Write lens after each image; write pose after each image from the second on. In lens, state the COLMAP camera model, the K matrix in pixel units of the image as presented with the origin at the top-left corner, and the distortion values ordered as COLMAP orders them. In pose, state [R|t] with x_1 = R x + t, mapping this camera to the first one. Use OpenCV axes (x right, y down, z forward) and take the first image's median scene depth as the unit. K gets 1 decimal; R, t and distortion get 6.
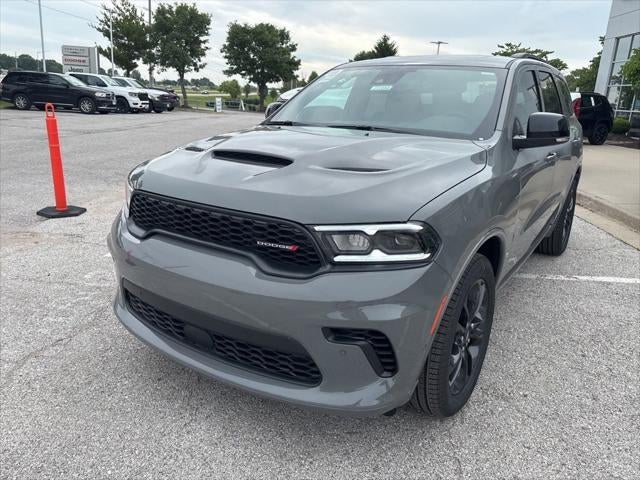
lens RADIAL K [[485.6, 0, 316.1], [0, 485.6, 244.6], [0, 0, 1]] dist [0.046319, -0.053703]
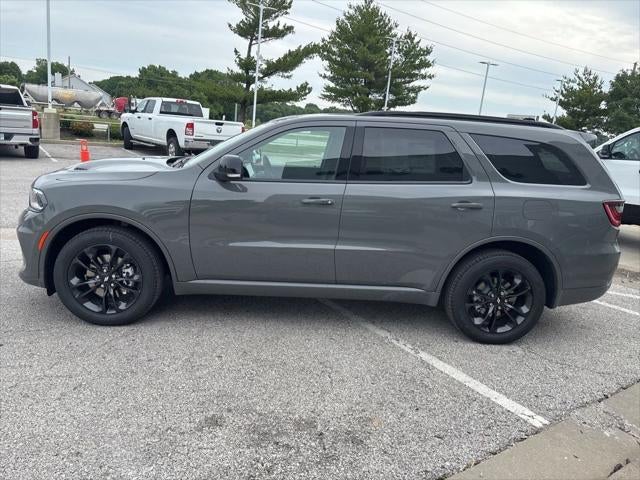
lens RADIAL K [[485.6, 0, 316.1], [0, 485.6, 244.6], [0, 0, 1]] dist [0.046319, -0.053703]
pose [[0.595860, 0.189854, -0.780324, 0.200772], [-0.286975, 0.957837, 0.013907, -0.014774], [0.750064, 0.215647, 0.625220, 0.049638]]
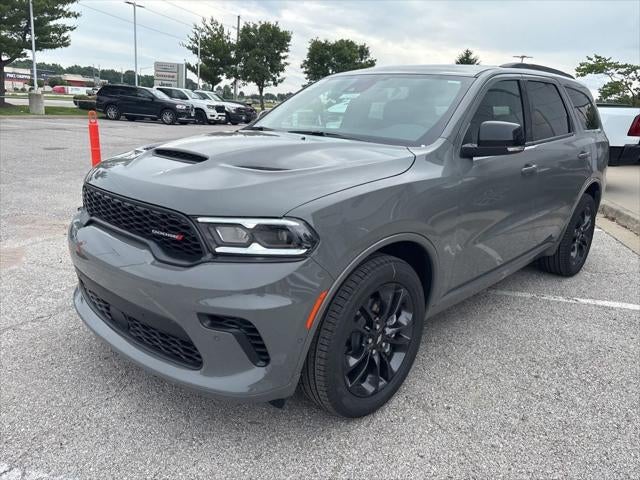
lens RADIAL K [[485.6, 0, 316.1], [0, 485.6, 244.6], [0, 0, 1]] dist [0.046319, -0.053703]
pose [[0.986298, 0.054600, -0.155679, 0.033462], [-0.058951, 0.997985, -0.023470, 0.002477], [0.154084, 0.032326, 0.987529, -0.001272]]
